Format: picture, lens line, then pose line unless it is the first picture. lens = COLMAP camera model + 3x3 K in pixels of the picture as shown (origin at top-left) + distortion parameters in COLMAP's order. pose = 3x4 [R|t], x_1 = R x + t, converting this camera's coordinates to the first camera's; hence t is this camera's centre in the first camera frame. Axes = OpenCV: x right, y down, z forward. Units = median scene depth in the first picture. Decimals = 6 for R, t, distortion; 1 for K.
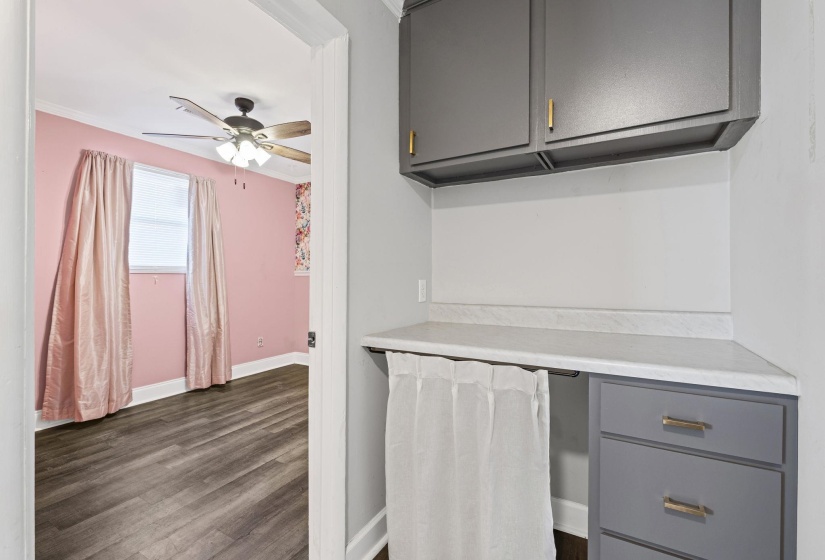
lens RADIAL K [[362.6, 0, 413.1], [0, 362.6, 275.6], [0, 0, 1]] dist [0.000459, -0.005944]
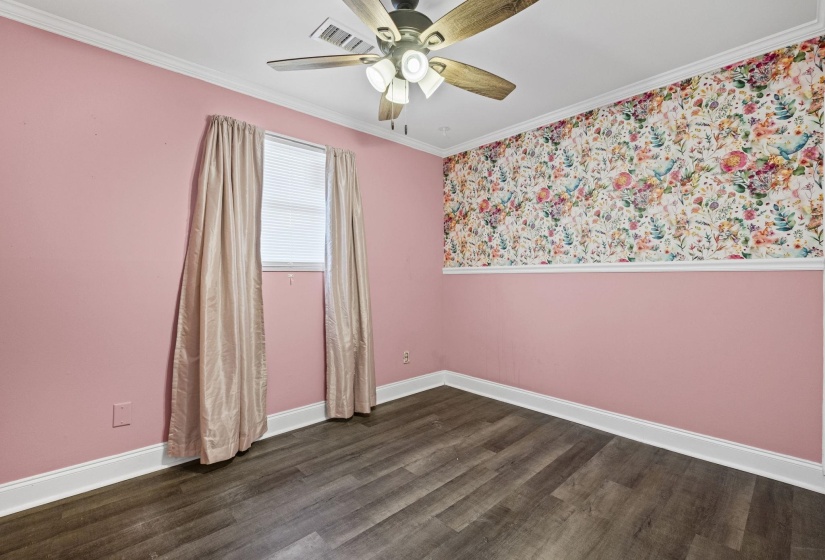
lens RADIAL K [[362.6, 0, 413.0], [0, 362.6, 283.1], [0, 0, 1]] dist [0.000459, -0.005944]
pose [[0.952056, 0.000073, -0.305924, -0.227919], [0.006617, 0.999761, 0.020832, 0.005425], [0.305852, -0.021857, 0.951828, 0.347891]]
